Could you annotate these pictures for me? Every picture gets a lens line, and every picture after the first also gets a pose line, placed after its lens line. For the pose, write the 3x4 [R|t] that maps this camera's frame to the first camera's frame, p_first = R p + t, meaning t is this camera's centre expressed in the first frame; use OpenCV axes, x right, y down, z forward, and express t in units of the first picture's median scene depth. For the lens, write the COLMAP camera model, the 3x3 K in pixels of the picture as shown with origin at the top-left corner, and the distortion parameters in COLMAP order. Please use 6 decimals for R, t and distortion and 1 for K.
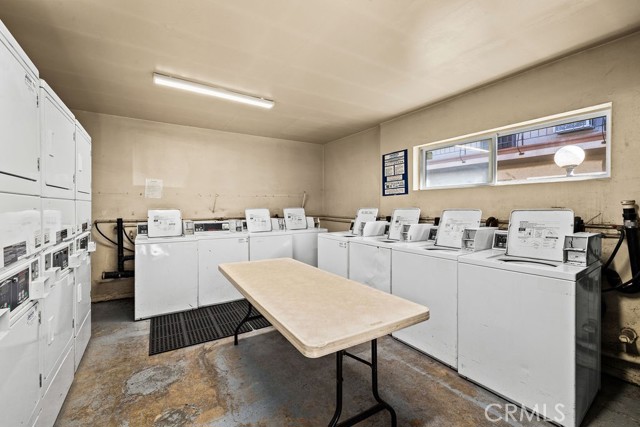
lens RADIAL K [[273.0, 0, 320.7], [0, 273.0, 209.6], [0, 0, 1]] dist [0.002595, -0.000580]
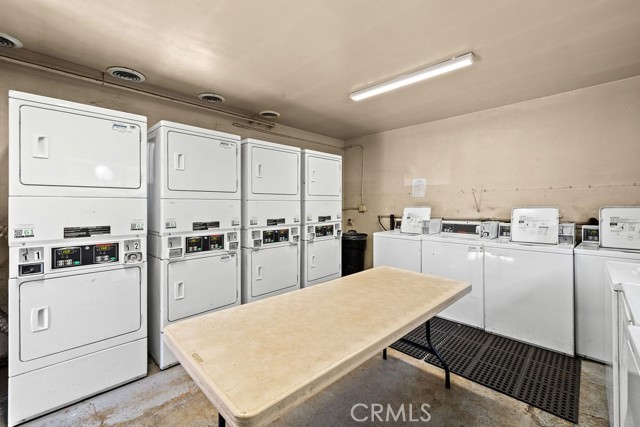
lens RADIAL K [[273.0, 0, 318.0], [0, 273.0, 204.8], [0, 0, 1]] dist [0.002595, -0.000580]
pose [[0.216189, -0.000369, -0.976352, 0.344436], [-0.011044, 0.999935, -0.002823, -0.003415], [0.976289, 0.011393, 0.216171, 0.391953]]
